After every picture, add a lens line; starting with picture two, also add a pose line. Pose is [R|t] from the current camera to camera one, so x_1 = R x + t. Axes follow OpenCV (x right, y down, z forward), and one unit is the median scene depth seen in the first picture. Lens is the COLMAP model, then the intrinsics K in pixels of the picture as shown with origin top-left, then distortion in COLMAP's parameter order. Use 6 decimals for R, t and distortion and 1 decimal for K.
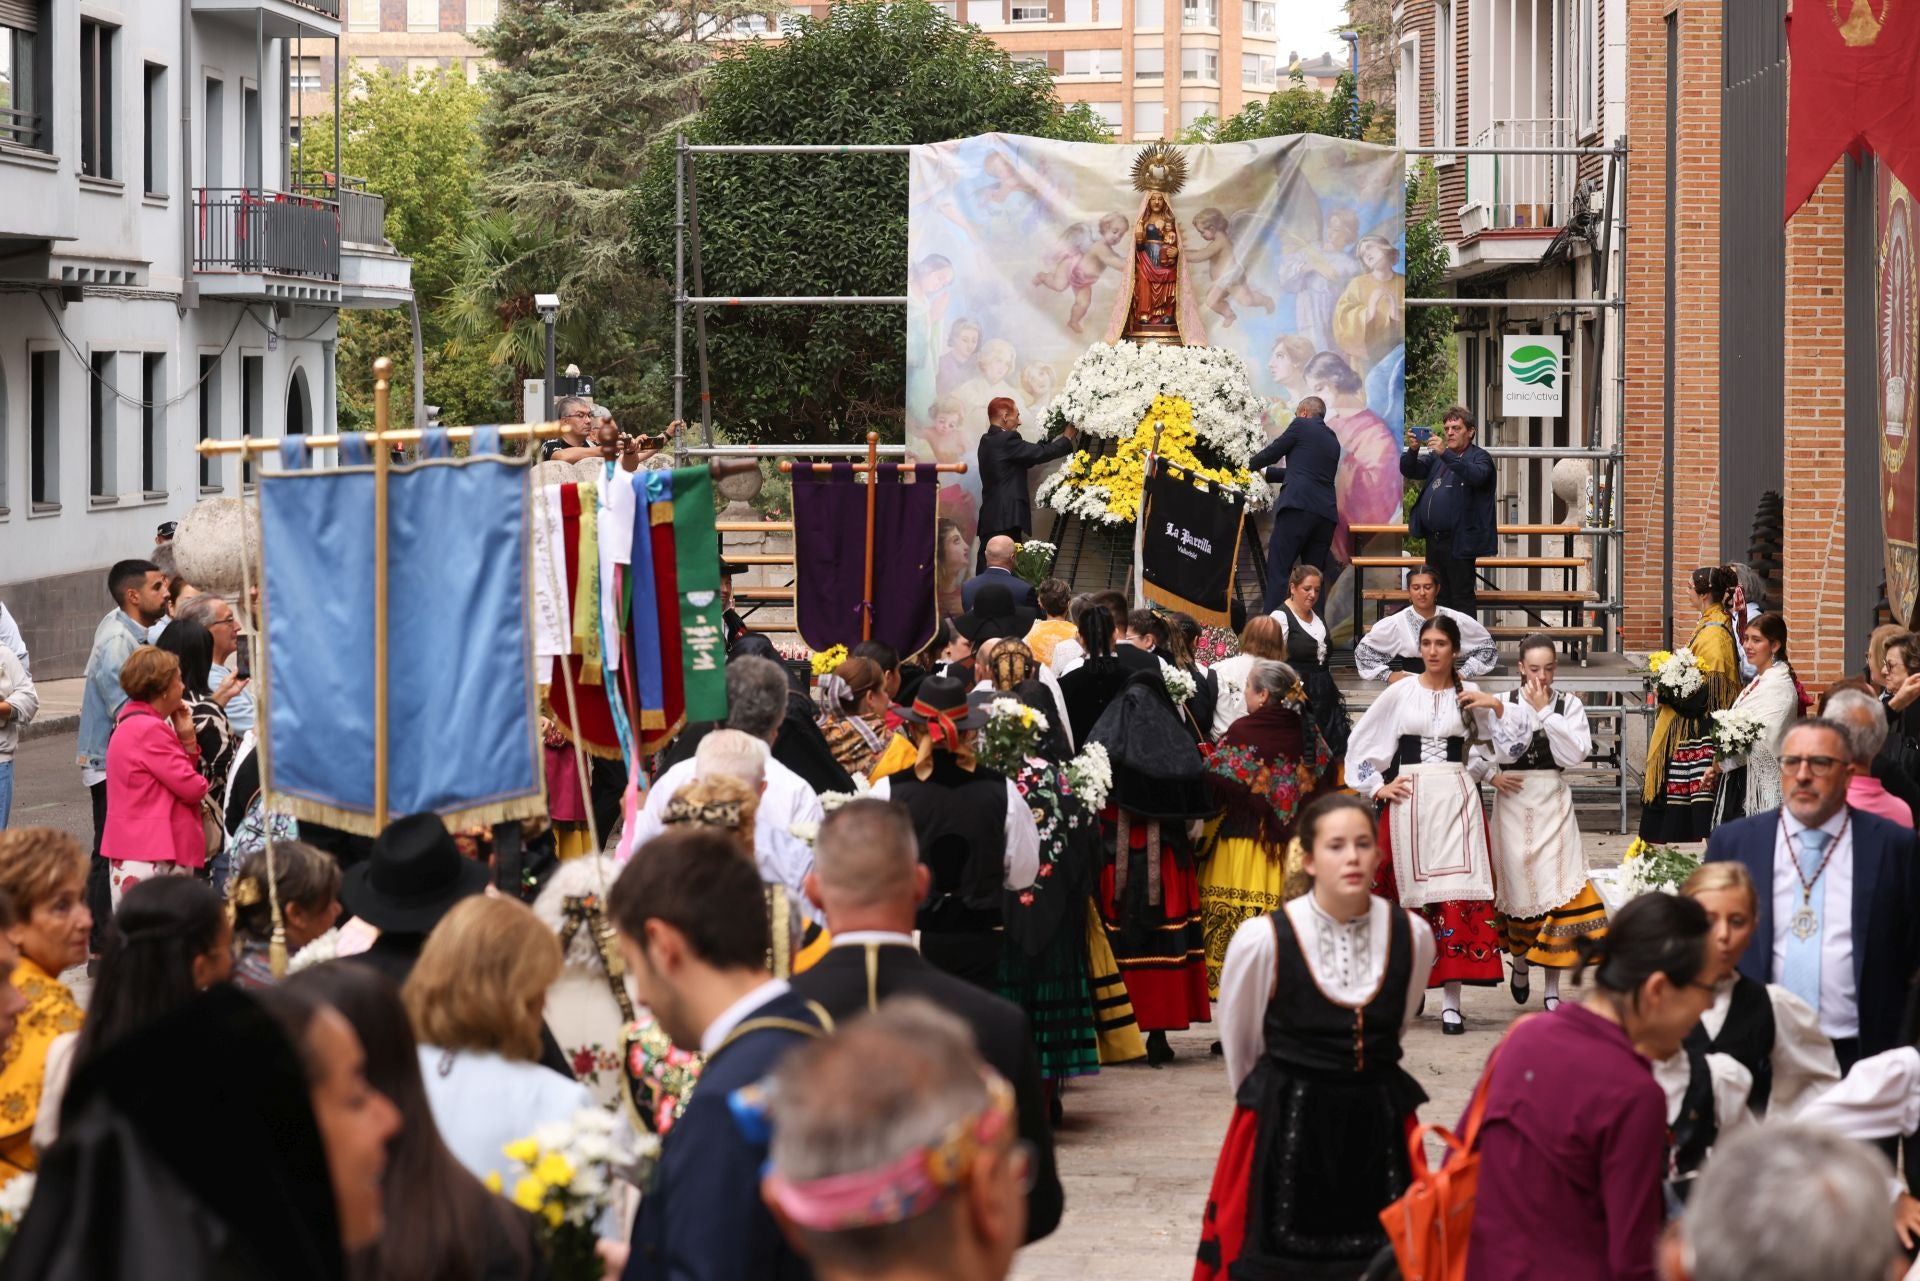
lens RADIAL K [[5074.9, 0, 960.8], [0, 5074.9, 520.1], [0, 0, 1]] dist [0.000493, -0.792986]
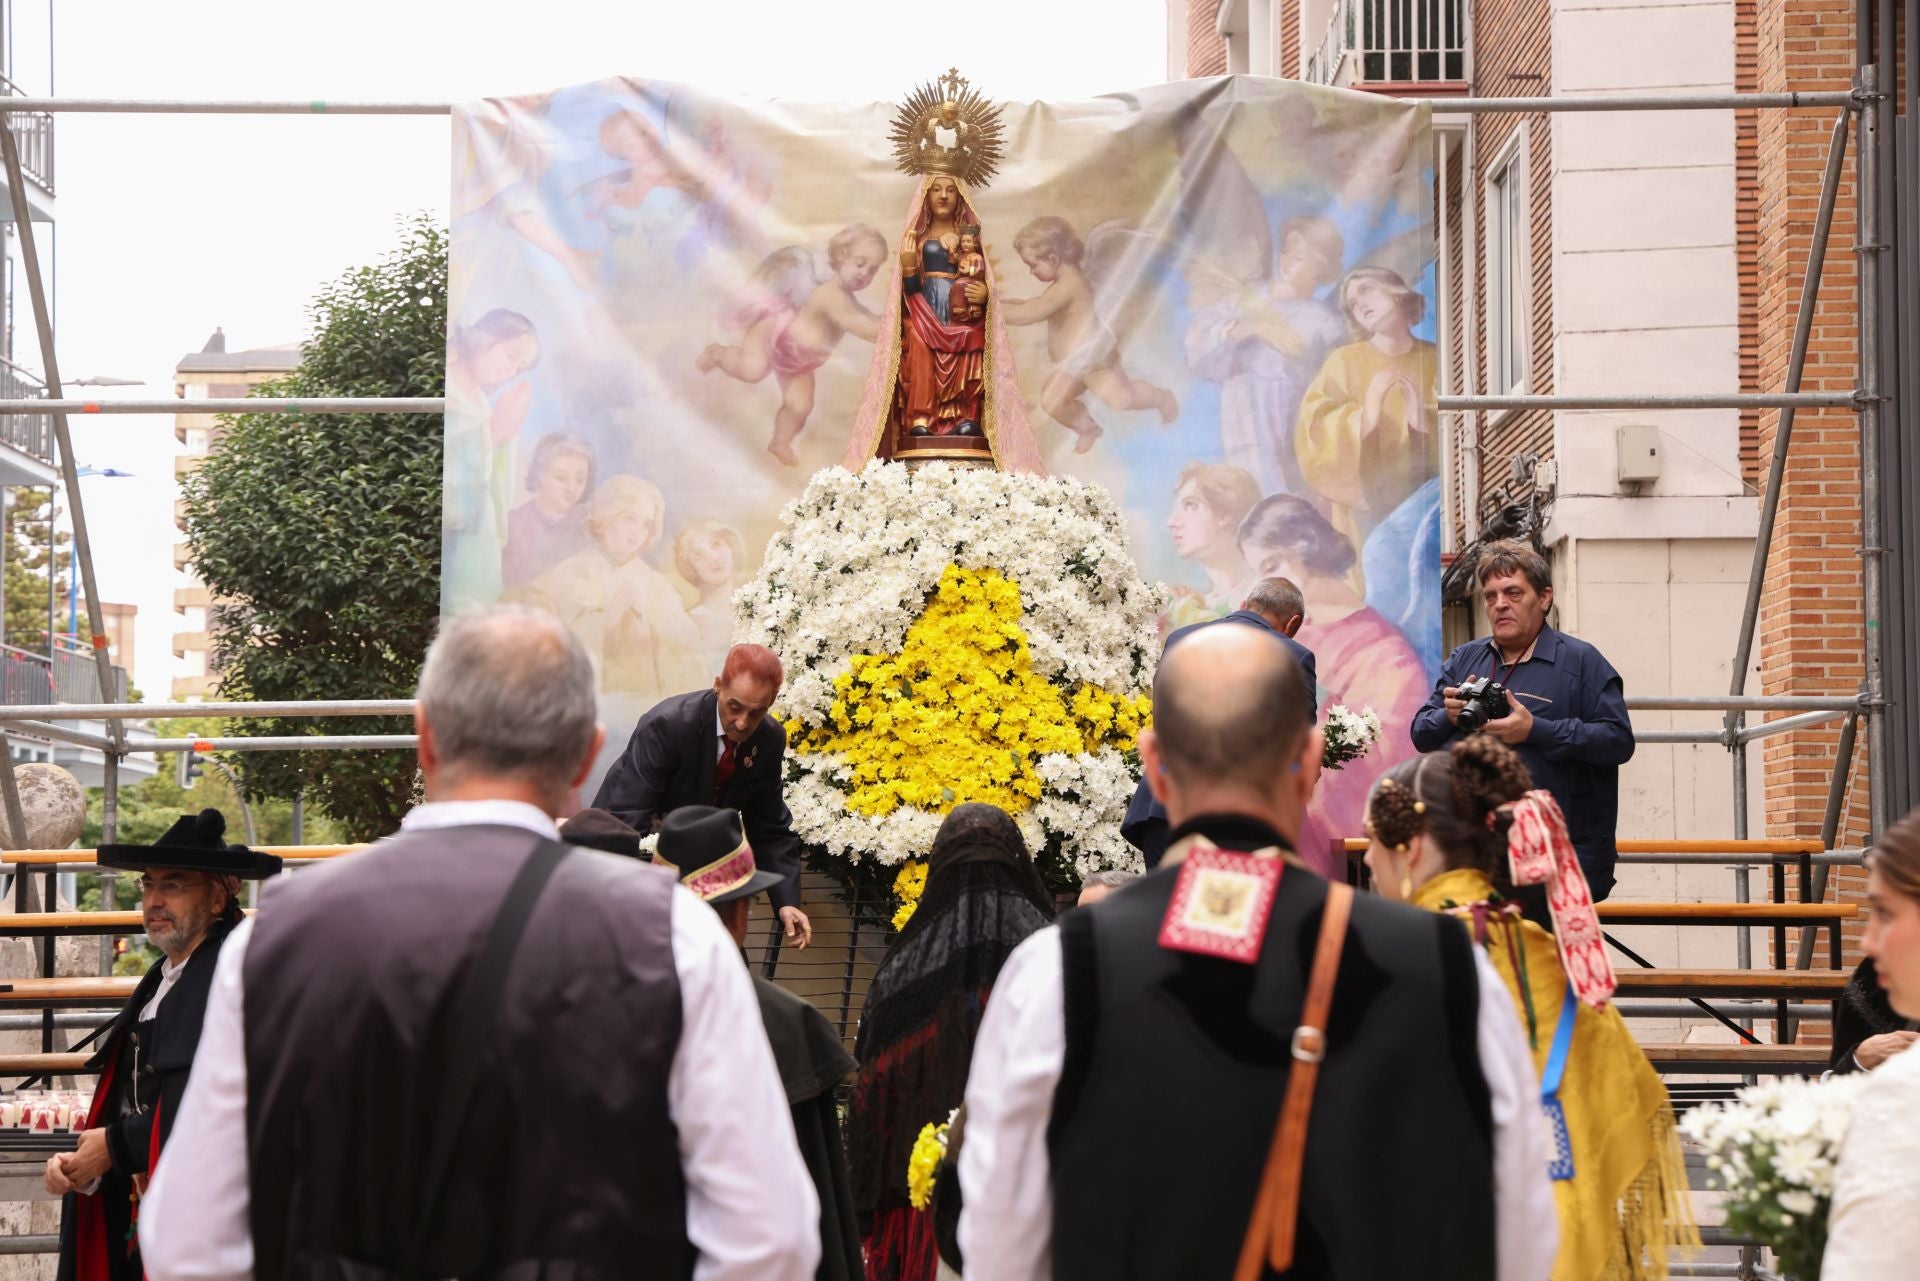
lens RADIAL K [[3656.6, 0, 960.0], [0, 3656.6, 640.5], [0, 0, 1]] dist [0.274491, -0.025633]
pose [[0.998681, -0.003648, 0.051207, 0.021440], [0.009105, 0.994245, -0.106745, 0.019218], [-0.050523, 0.107071, 0.992967, 0.641432]]
